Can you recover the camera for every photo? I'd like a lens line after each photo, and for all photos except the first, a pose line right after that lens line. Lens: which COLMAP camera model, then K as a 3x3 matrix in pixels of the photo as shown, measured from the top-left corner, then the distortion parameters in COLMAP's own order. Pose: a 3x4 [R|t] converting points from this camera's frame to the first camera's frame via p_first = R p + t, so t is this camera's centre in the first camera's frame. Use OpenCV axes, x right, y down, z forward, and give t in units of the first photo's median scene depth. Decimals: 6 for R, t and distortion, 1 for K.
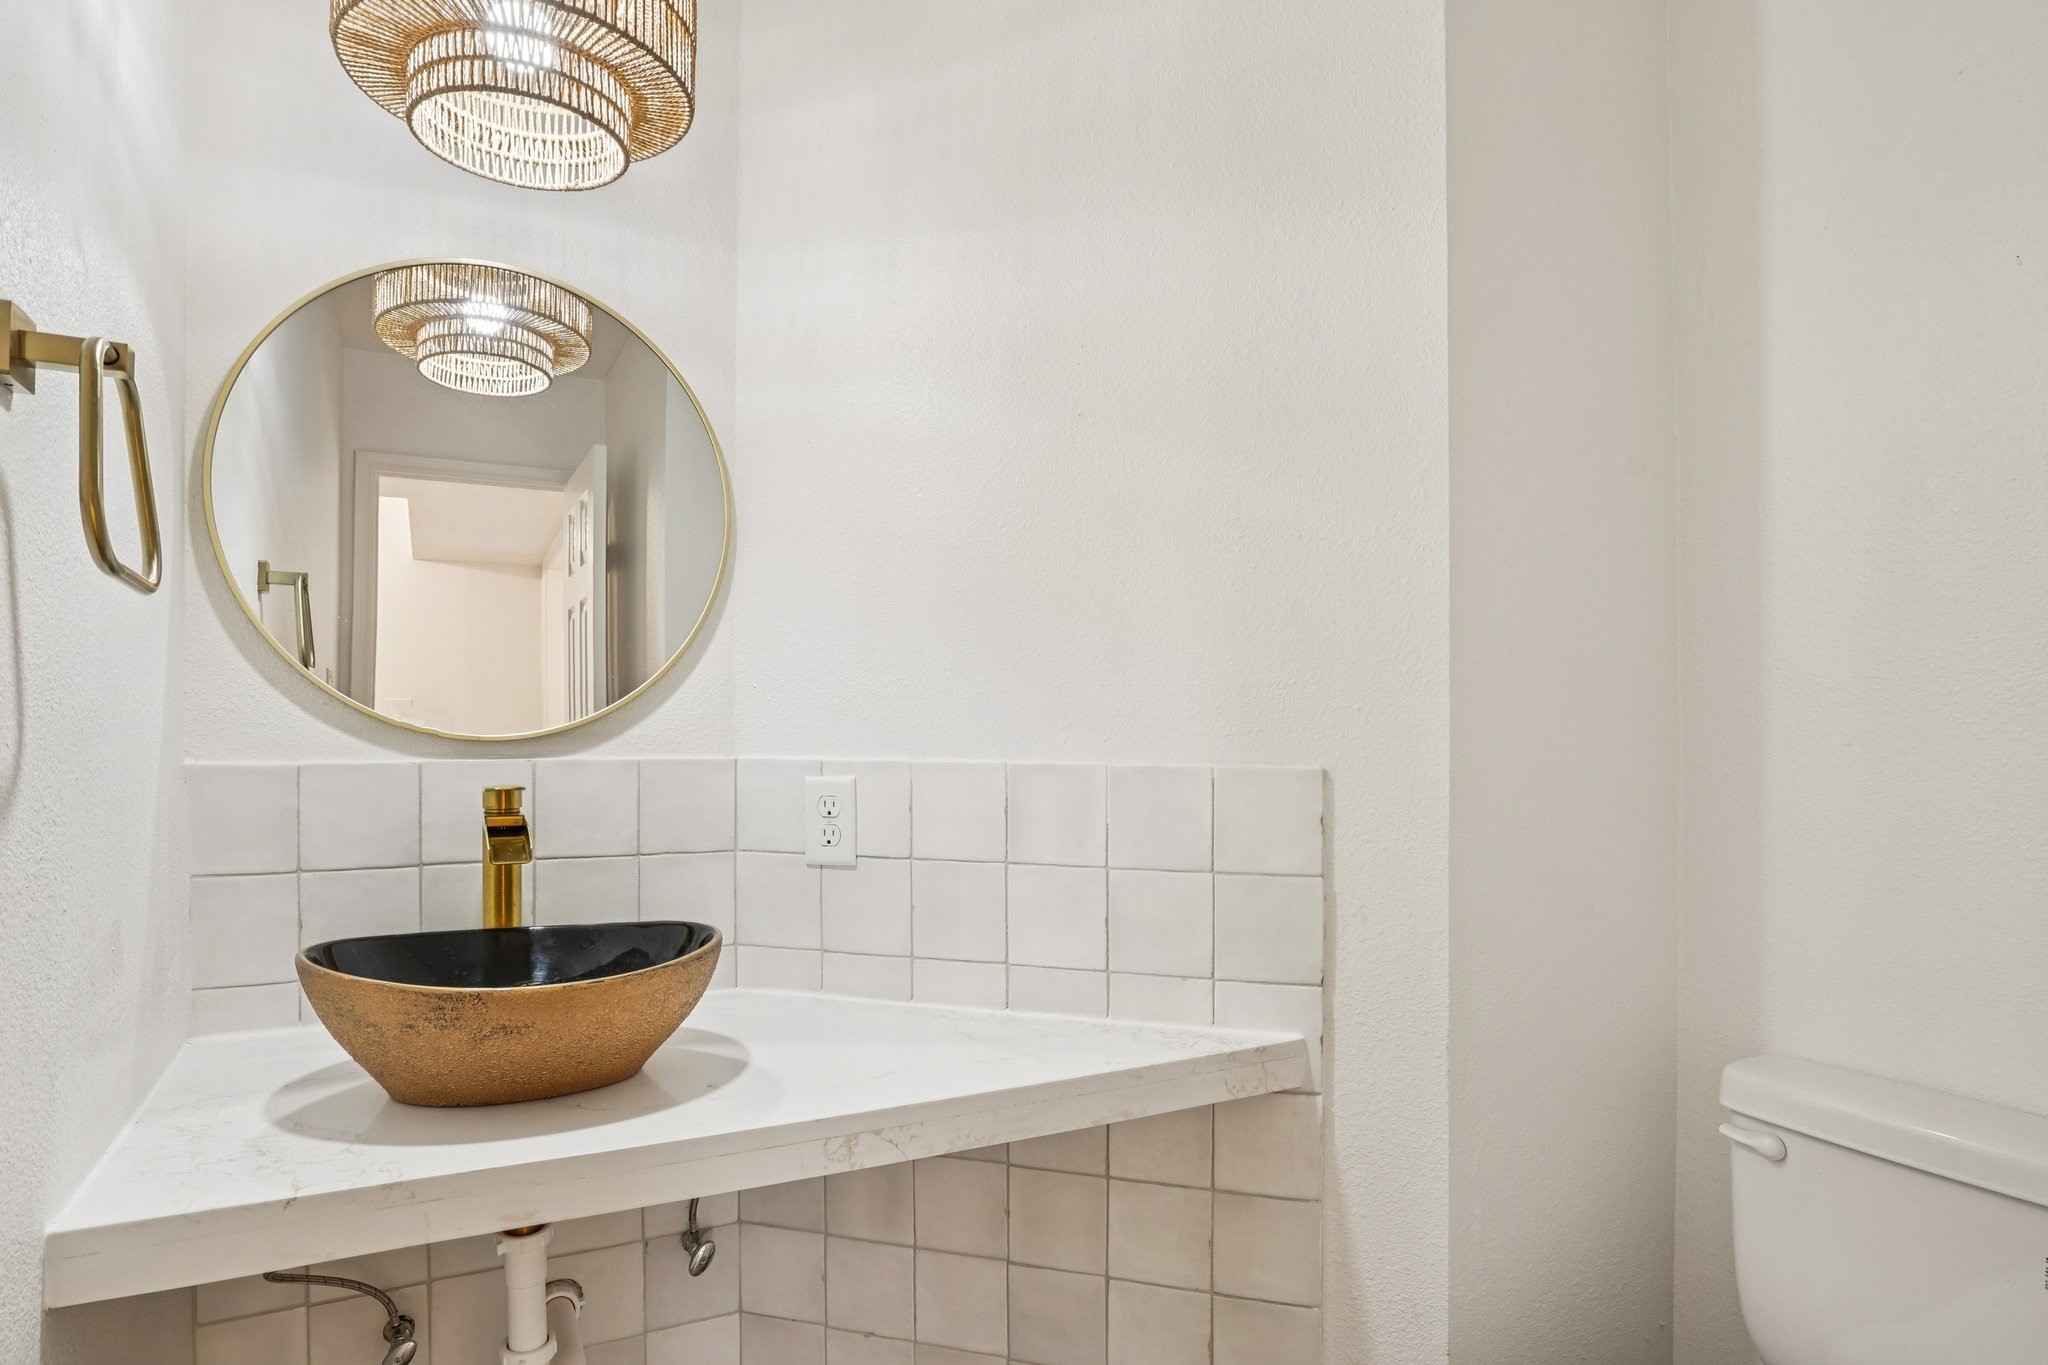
lens RADIAL K [[1075.5, 0, 997.7], [0, 1075.5, 720.0], [0, 0, 1]] dist [-0.056034, 0.021705]
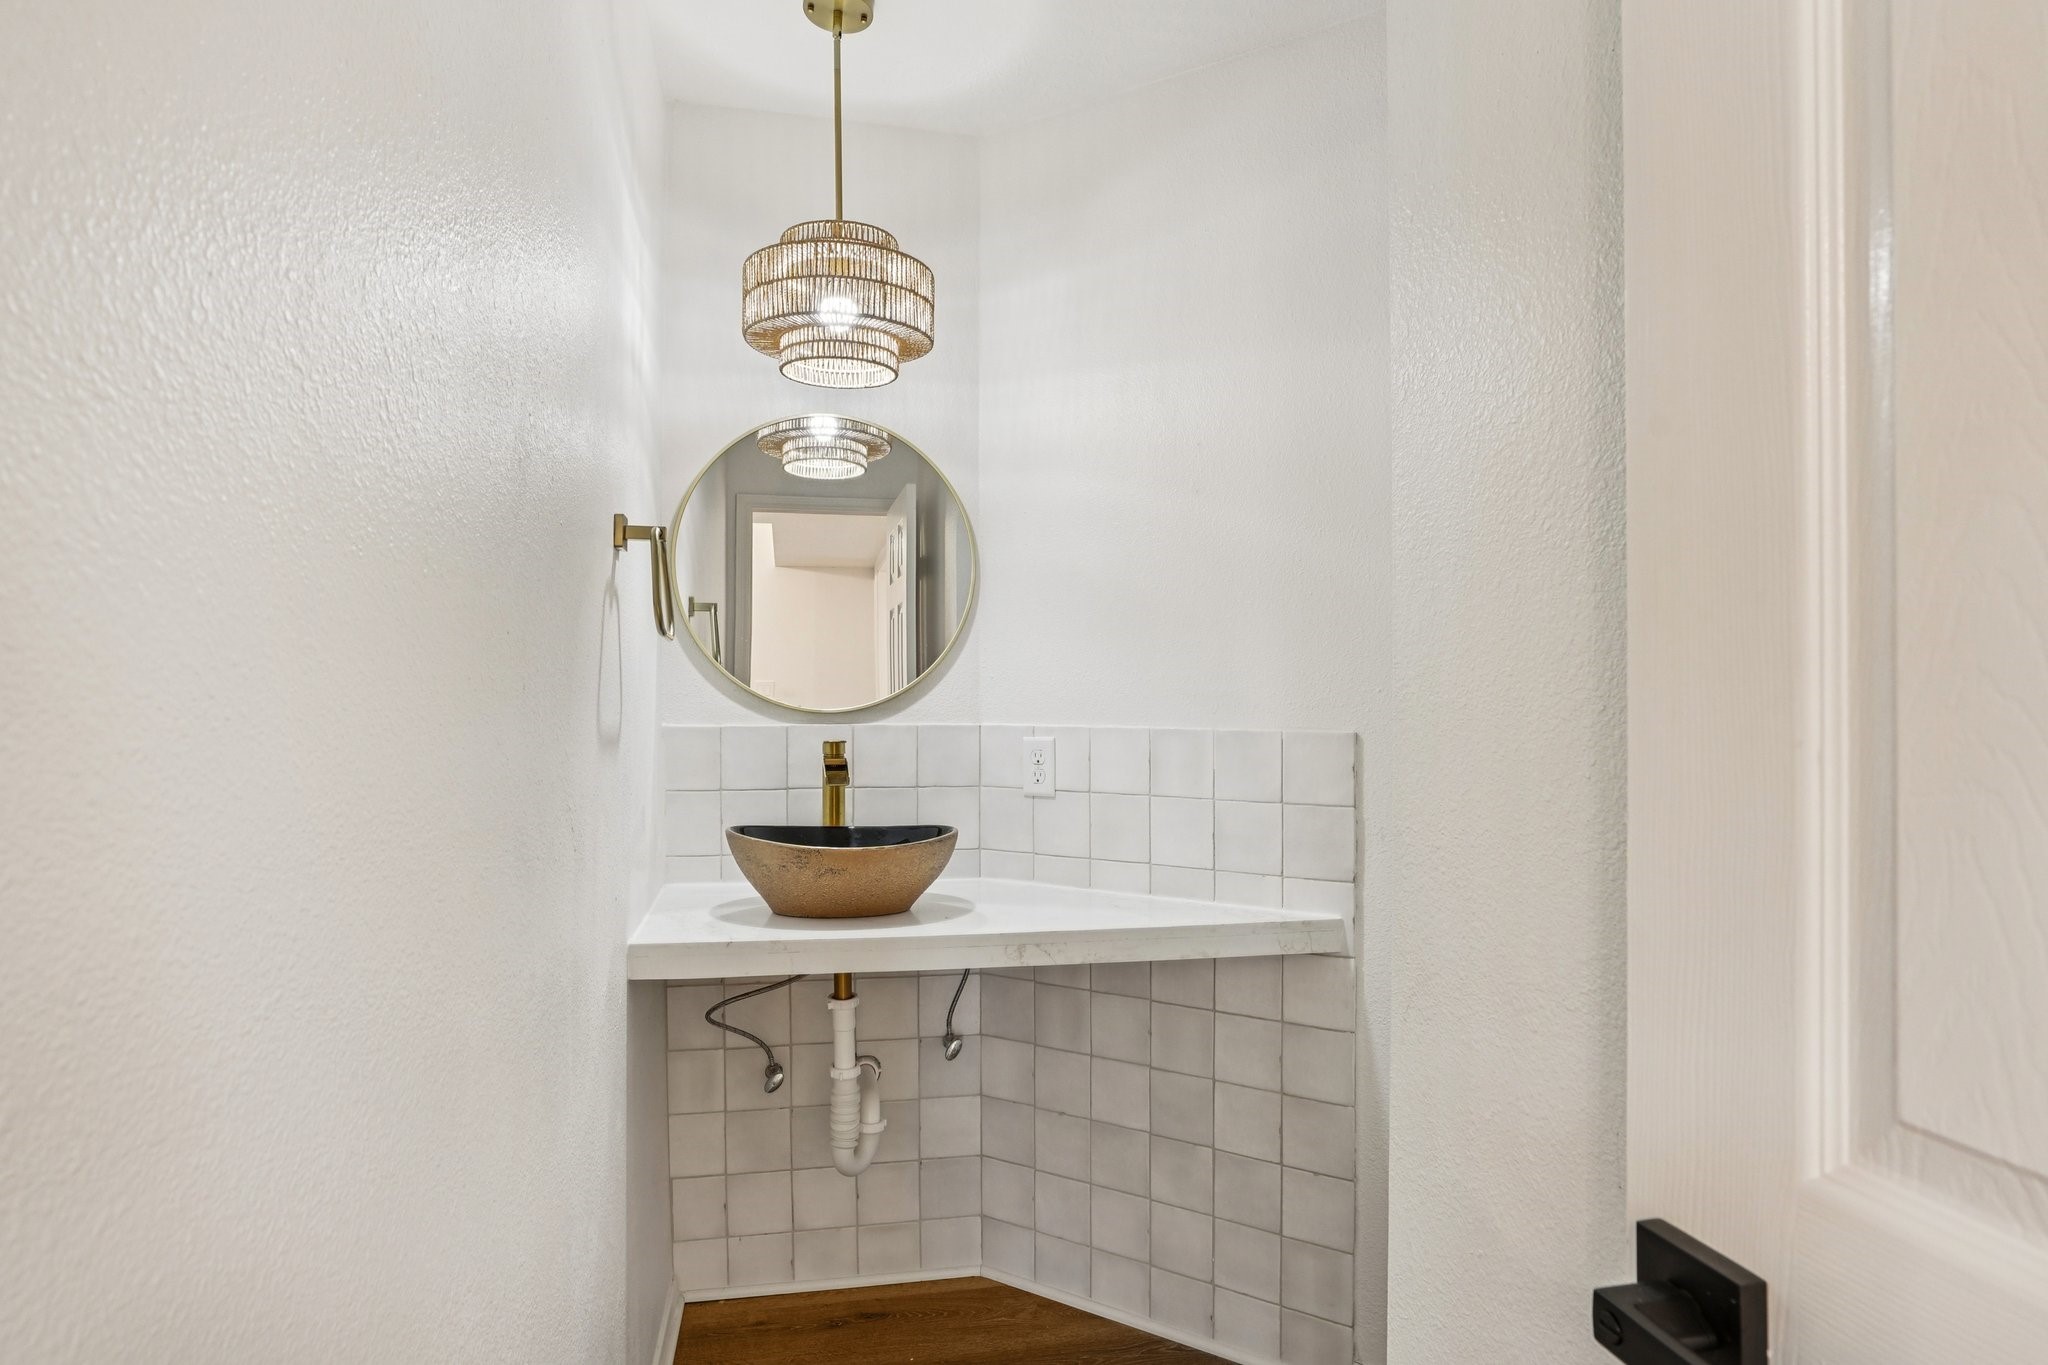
lens RADIAL K [[1075.5, 0, 1029.9], [0, 1075.5, 691.7], [0, 0, 1]] dist [-0.056034, 0.021705]
pose [[0.964255, -0.002772, -0.264960, 0.256047], [0.002081, 0.999994, -0.002888, -0.006671], [0.264966, 0.002234, 0.964255, -0.499892]]
